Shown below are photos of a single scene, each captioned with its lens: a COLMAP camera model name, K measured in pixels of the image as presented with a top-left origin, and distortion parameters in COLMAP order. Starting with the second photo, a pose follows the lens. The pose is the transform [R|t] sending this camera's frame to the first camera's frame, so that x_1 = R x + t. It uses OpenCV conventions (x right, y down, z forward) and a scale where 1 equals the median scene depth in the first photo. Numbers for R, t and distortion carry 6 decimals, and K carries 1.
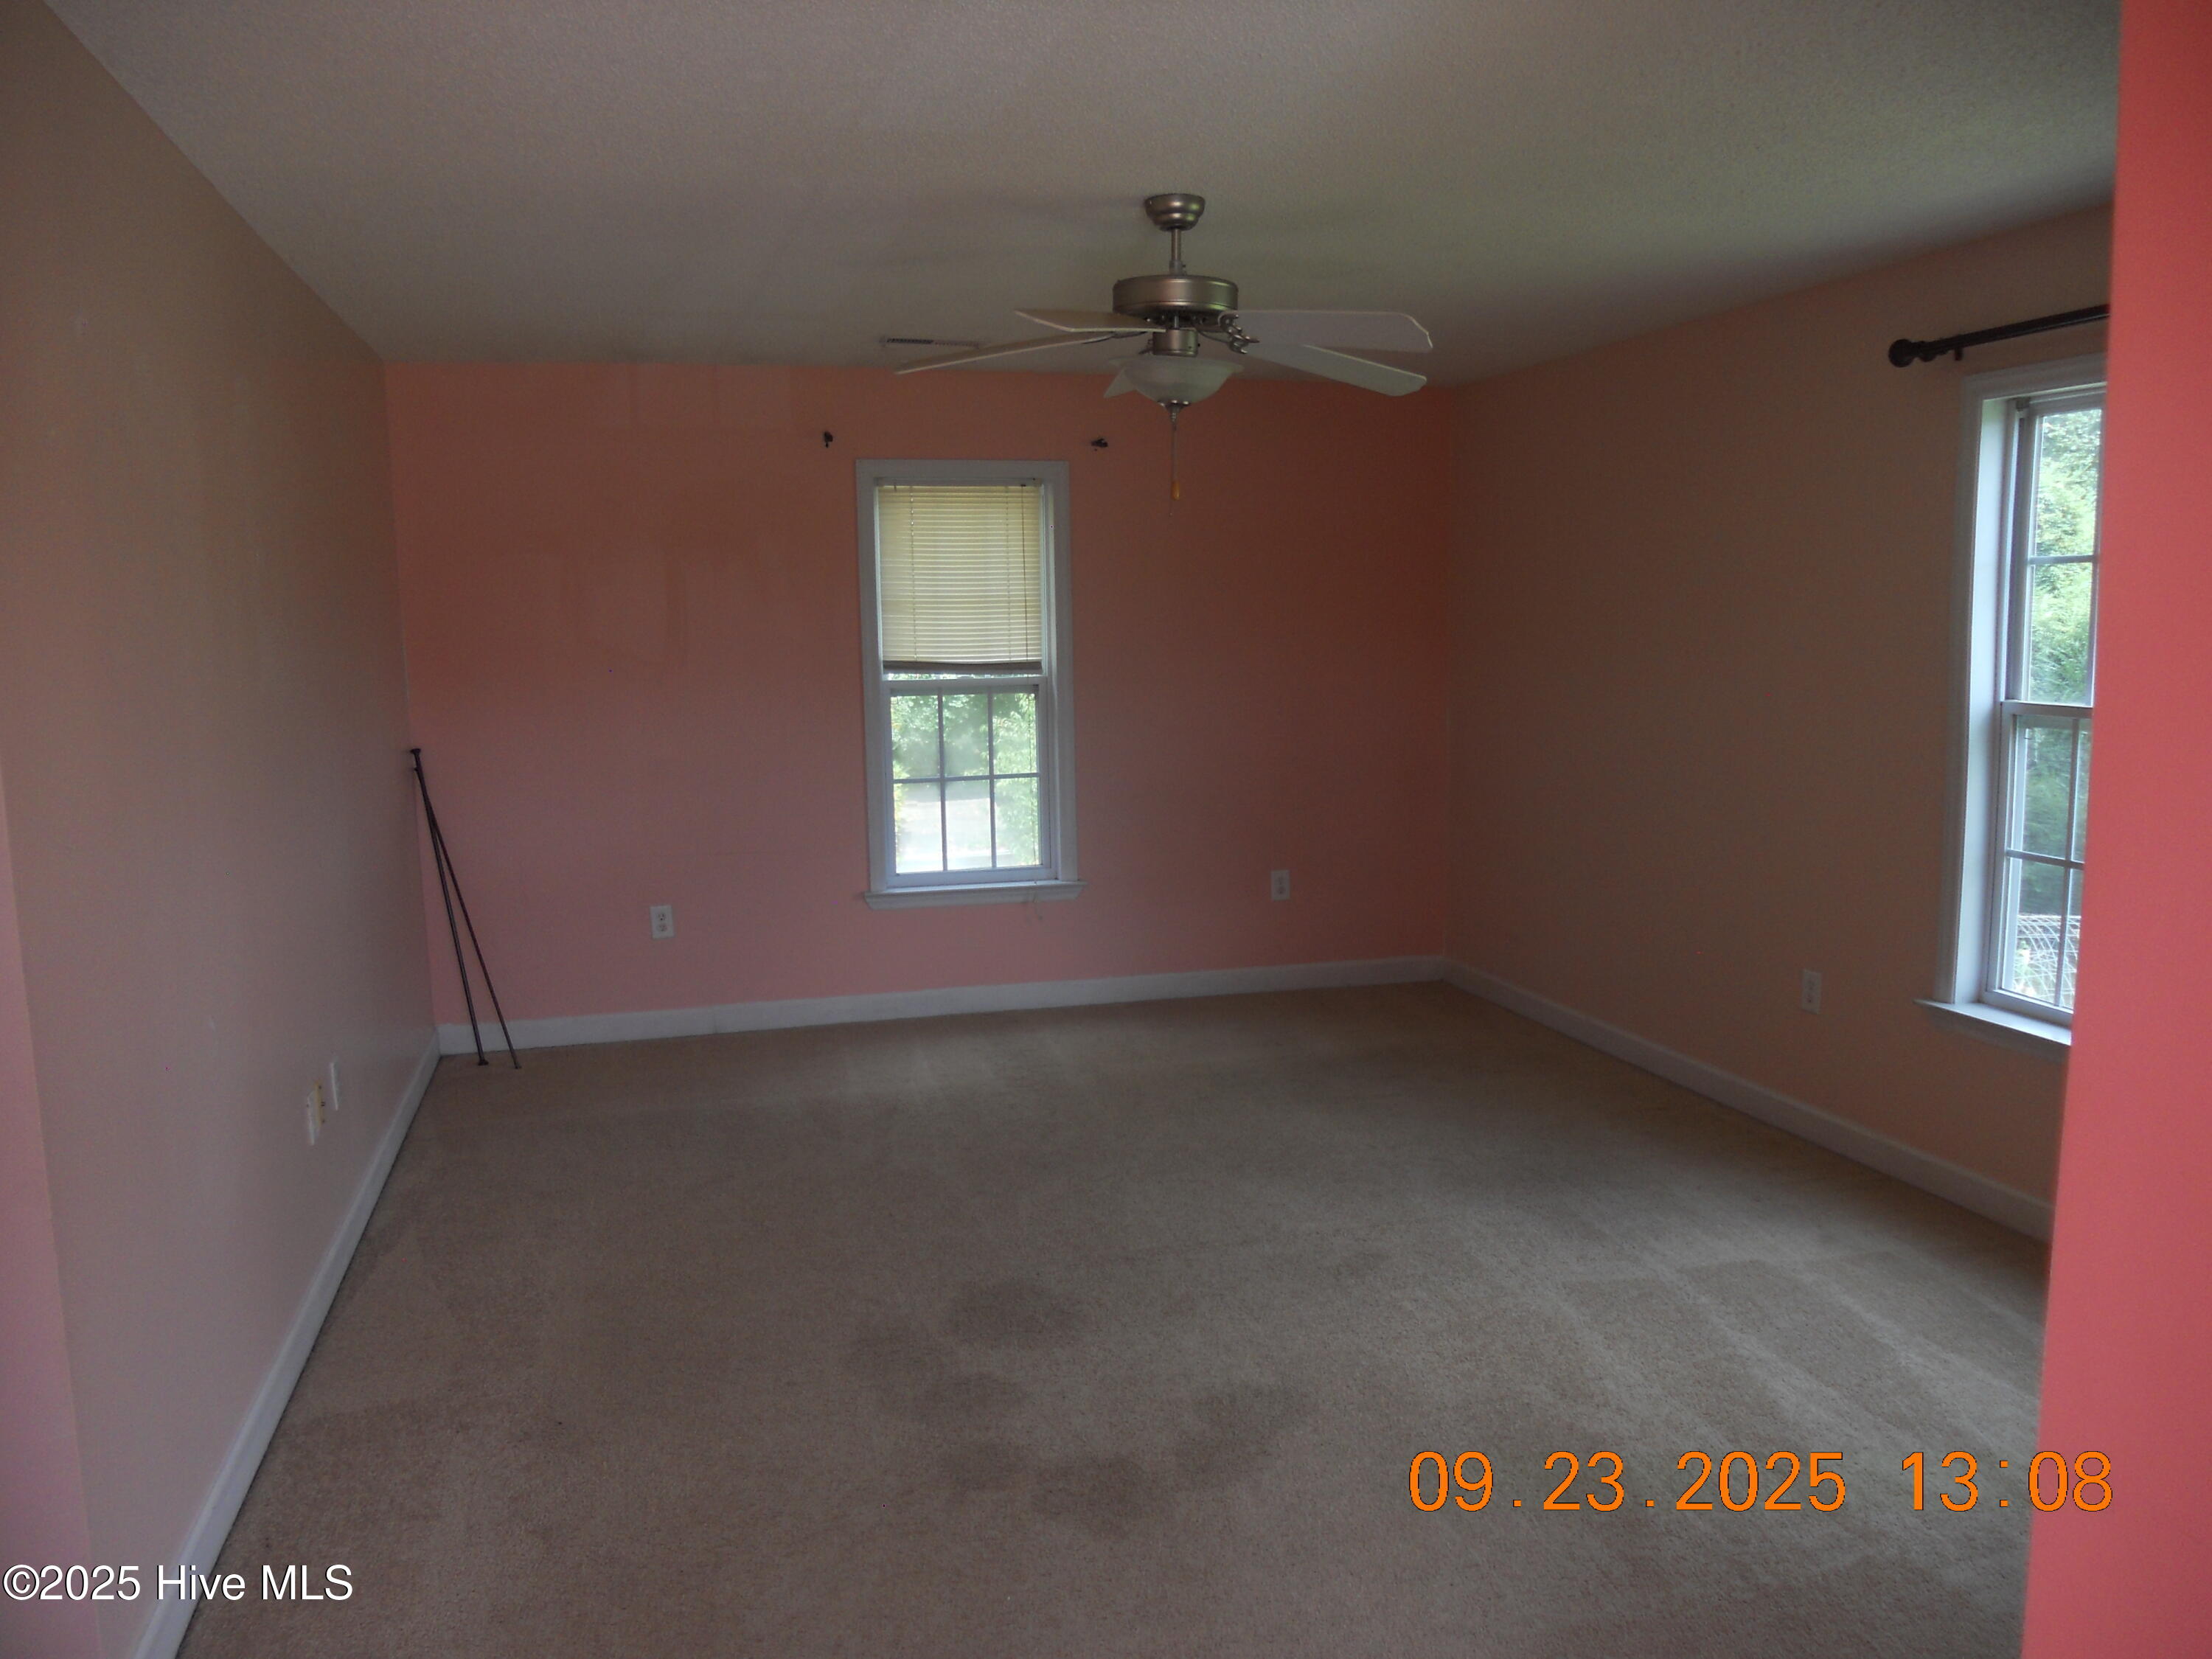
lens RADIAL K [[1658.7, 0, 1111.7], [0, 1658.7, 839.8], [0, 0, 1]] dist [-0.066746, 0.000846]
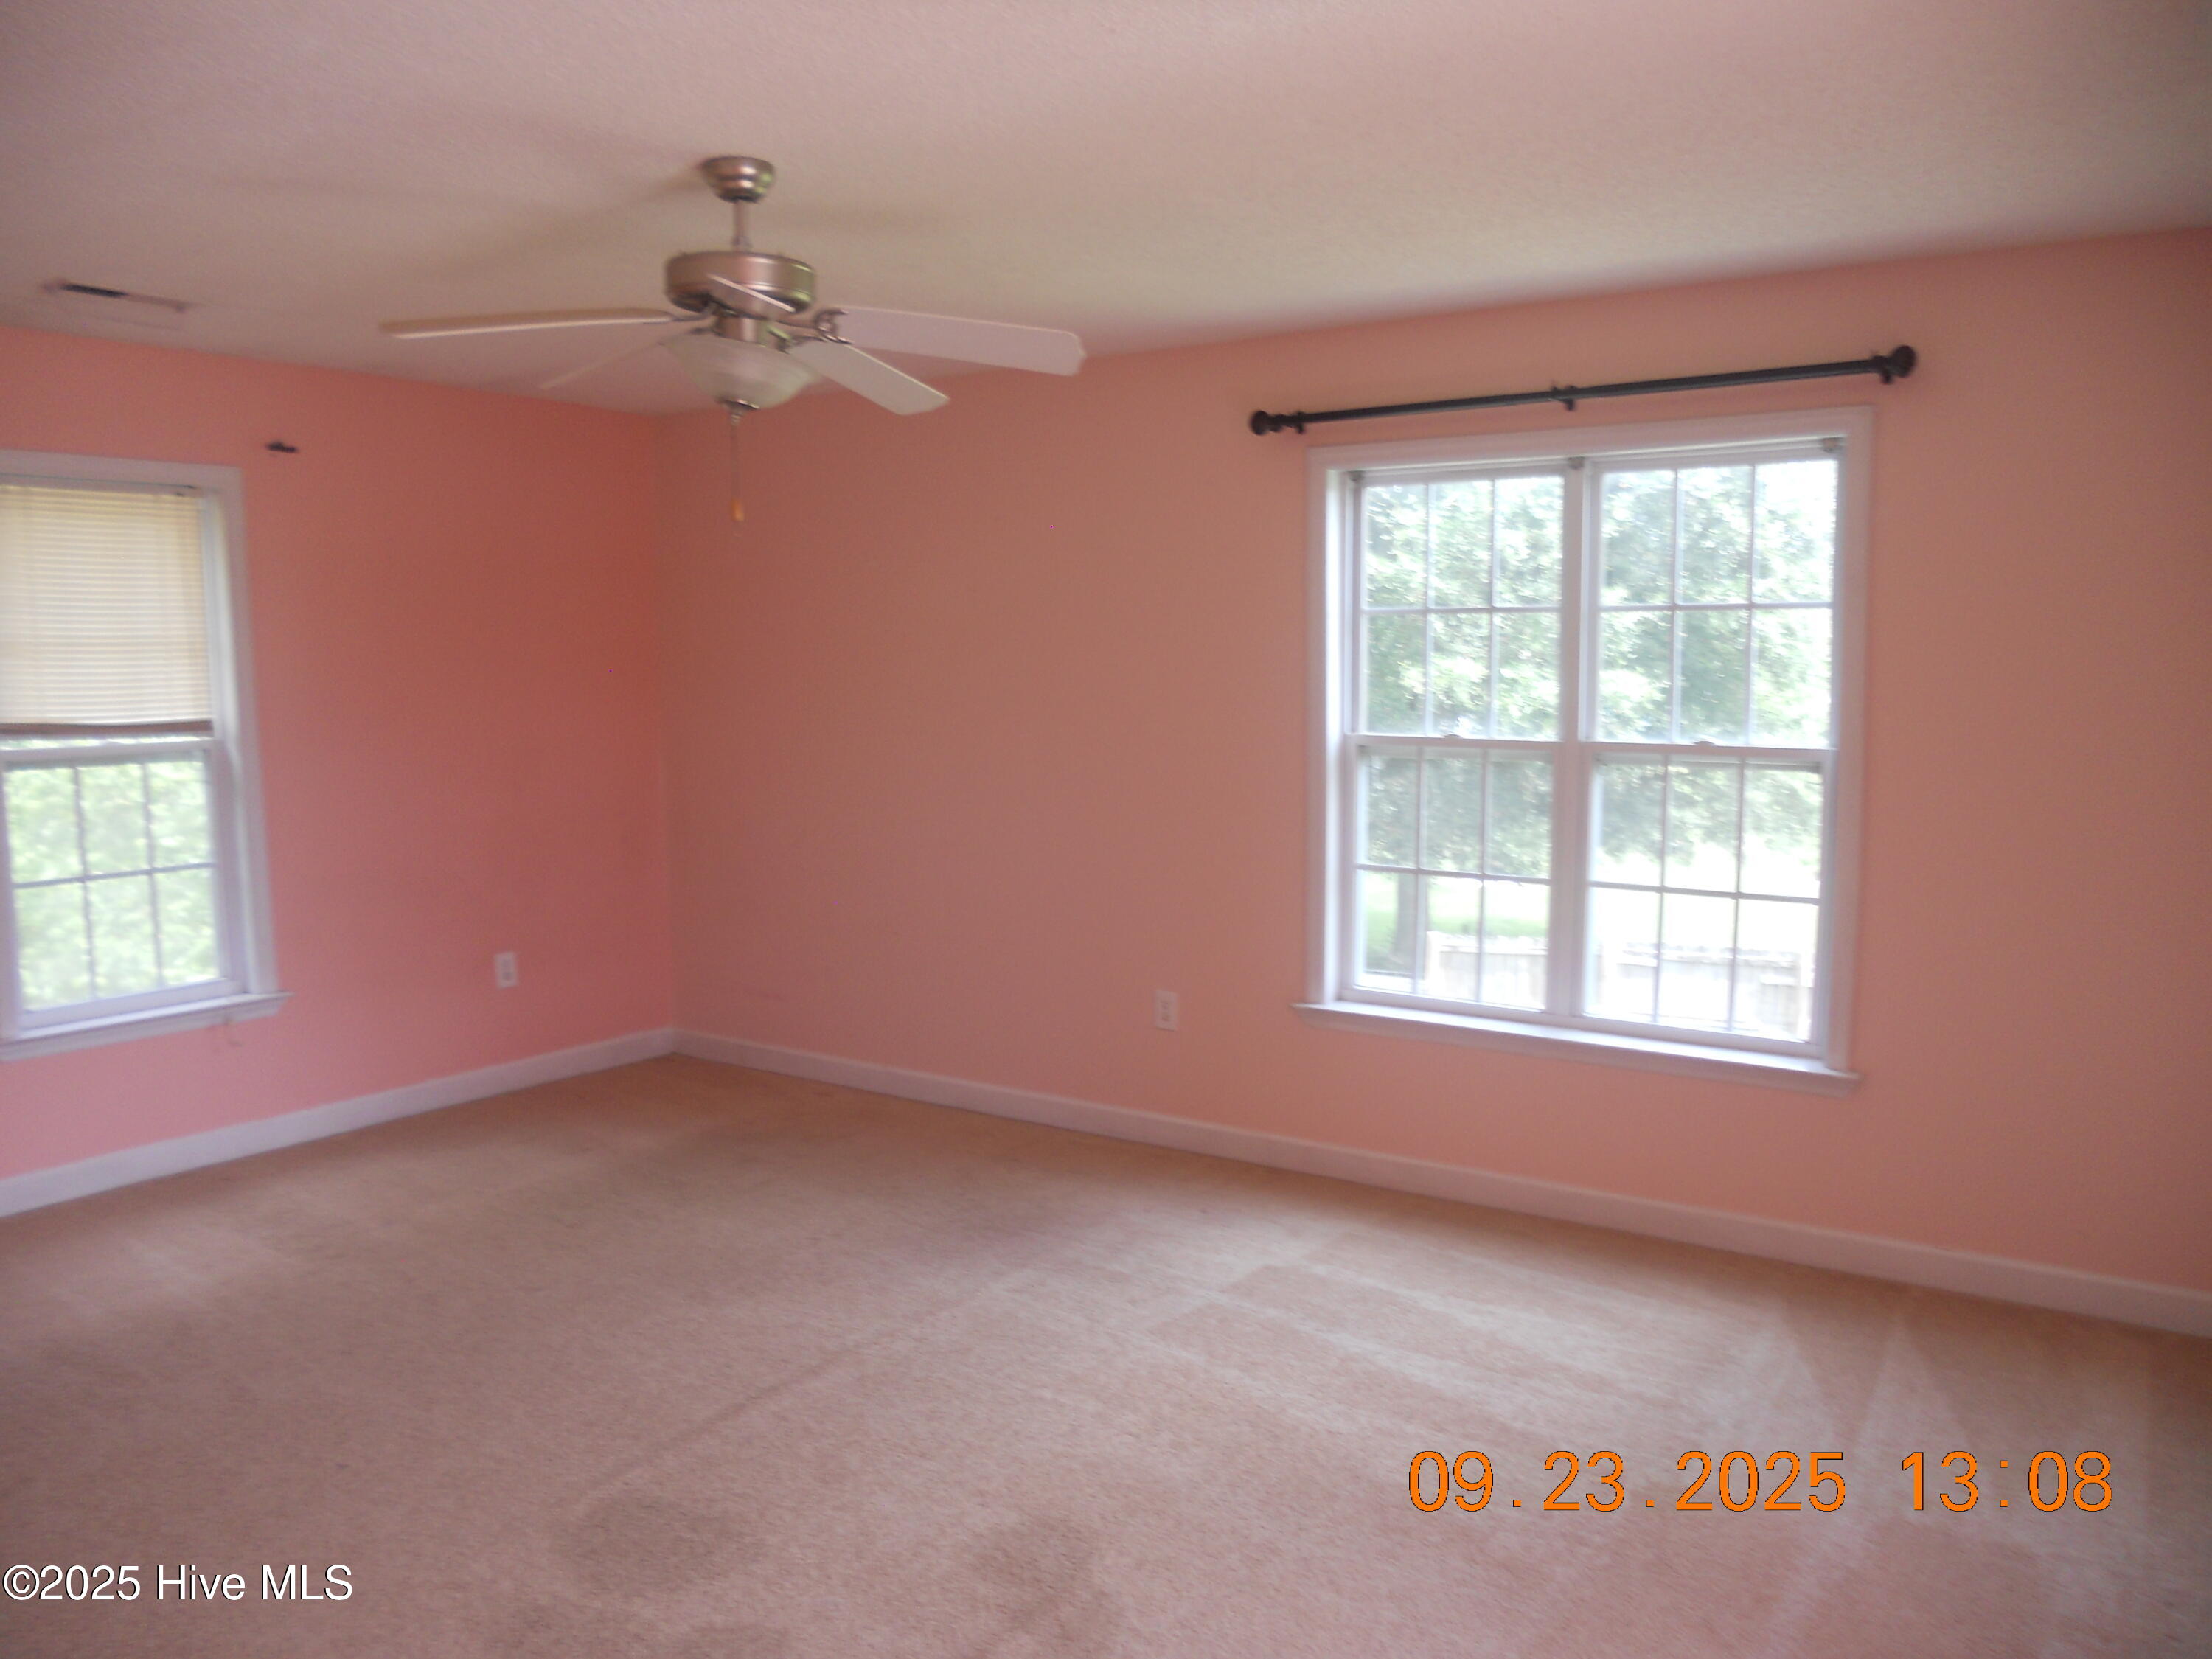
lens RADIAL K [[1641.4, 0, 1107.3], [0, 1641.4, 862.0], [0, 0, 1]] dist [-0.050711, -0.000508]
pose [[0.770231, -0.070793, 0.633824, -0.321753], [0.080847, 0.996641, 0.013070, -0.024950], [-0.632620, 0.041176, 0.773367, 0.218647]]
